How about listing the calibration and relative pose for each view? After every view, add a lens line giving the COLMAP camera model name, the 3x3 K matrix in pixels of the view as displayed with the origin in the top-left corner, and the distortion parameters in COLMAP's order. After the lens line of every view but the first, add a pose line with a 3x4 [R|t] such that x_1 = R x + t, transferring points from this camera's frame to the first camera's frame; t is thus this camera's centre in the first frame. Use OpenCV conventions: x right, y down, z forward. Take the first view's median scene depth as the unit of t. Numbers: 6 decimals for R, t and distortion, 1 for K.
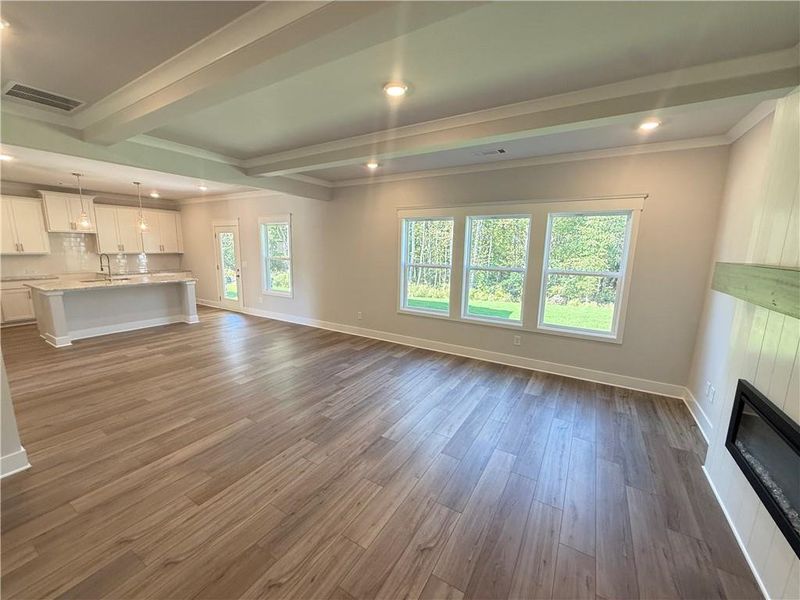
lens RADIAL K [[320.6, 0, 399.8], [0, 320.6, 302.1], [0, 0, 1]] dist [-0.000274, 0.000851]
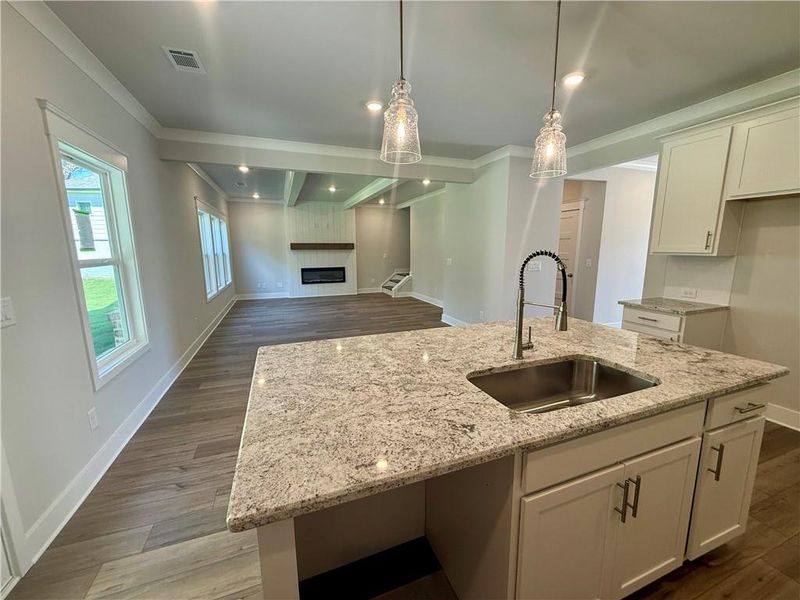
lens RADIAL K [[320.6, 0, 400.9], [0, 320.6, 298.2], [0, 0, 1]] dist [-0.000274, 0.000851]
pose [[-0.788842, -0.109454, 0.604771, -1.131245], [0.098154, 0.948948, 0.299773, -0.231220], [-0.606708, 0.295834, -0.737826, 1.429022]]
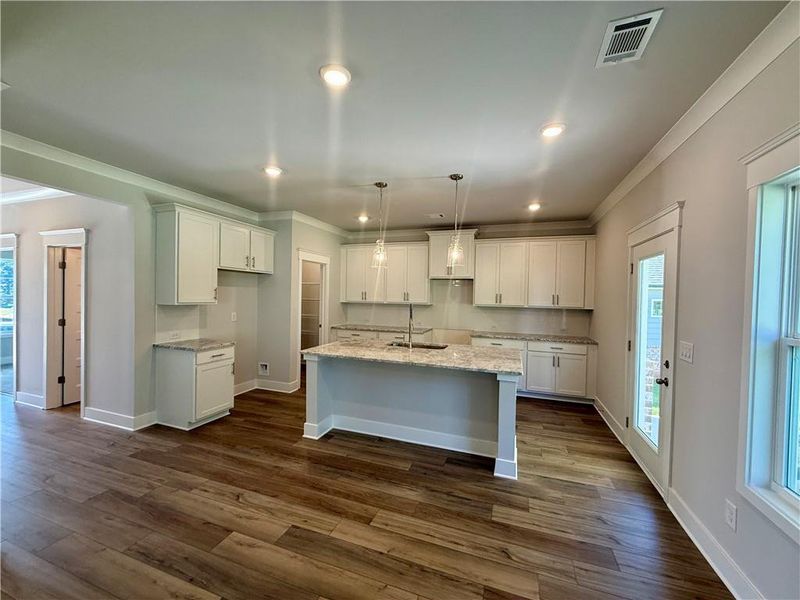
lens RADIAL K [[320.6, 0, 397.3], [0, 320.6, 300.6], [0, 0, 1]] dist [-0.000274, 0.000851]
pose [[0.196899, 0.002218, -0.980421, -0.355179], [-0.182325, 0.982637, -0.034394, -0.149426], [0.963322, 0.185527, 0.193884, 0.975927]]
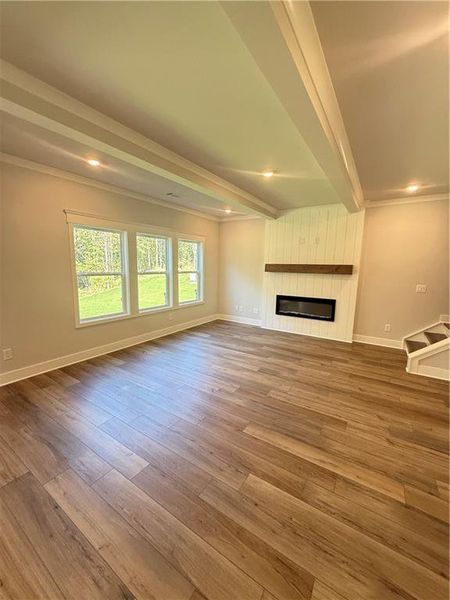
lens RADIAL K [[240.4, 0, 223.9], [0, 240.4, 301.0], [0, 0, 1]] dist [-0.000274, 0.000851]
pose [[0.032189, -0.161363, 0.986370, -0.679378], [0.155420, 0.975685, 0.154543, -0.086092], [-0.987324, 0.148327, 0.056486, 0.572931]]
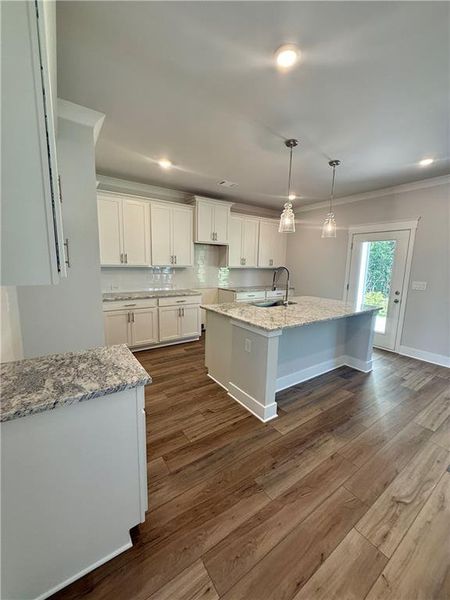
lens RADIAL K [[240.4, 0, 224.2], [0, 240.4, 298.9], [0, 0, 1]] dist [-0.000274, 0.000851]
pose [[0.913450, 0.064004, -0.401886, -0.941367], [-0.075951, 0.997015, -0.013847, -0.073740], [0.399800, 0.043172, 0.915585, 0.535275]]
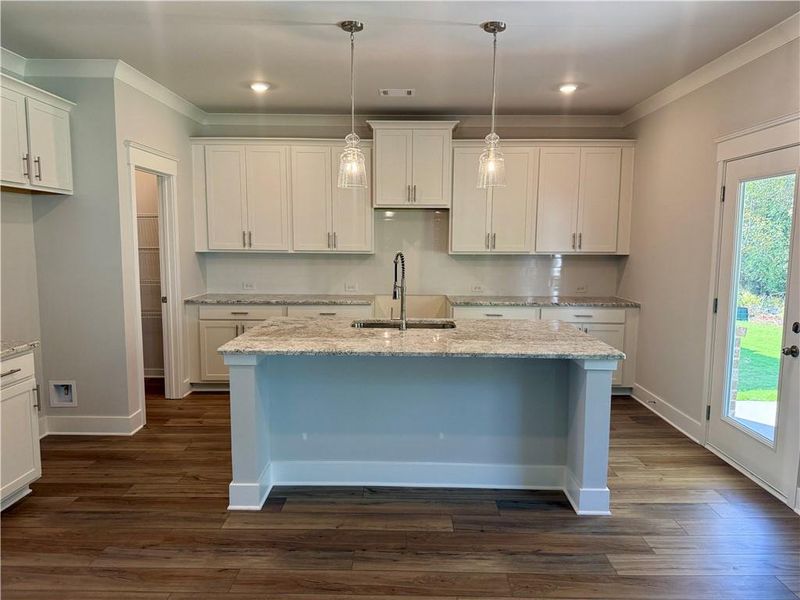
lens RADIAL K [[567.0, 0, 397.8], [0, 567.0, 300.8], [0, 0, 1]] dist [0.025575, -0.038254]
pose [[0.508589, 0.079750, -0.857308, -0.434728], [-0.144166, 0.989532, 0.006526, -0.116011], [0.848854, 0.120276, 0.514762, 0.780931]]
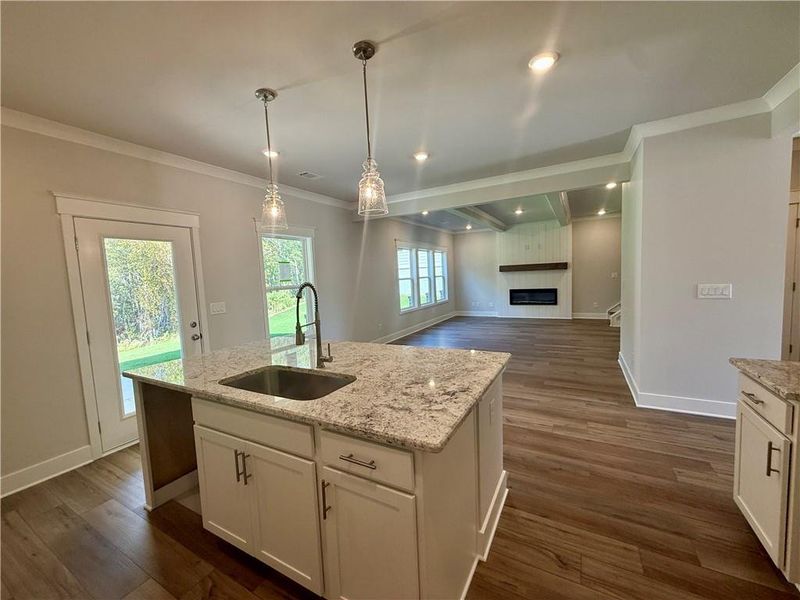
lens RADIAL K [[320.6, 0, 402.4], [0, 320.6, 300.8], [0, 0, 1]] dist [-0.000274, 0.000851]
pose [[-0.044482, -0.097296, 0.994261, -1.413292], [0.216964, 0.970551, 0.104682, -0.171632], [-0.975166, 0.220375, -0.022063, 1.056277]]
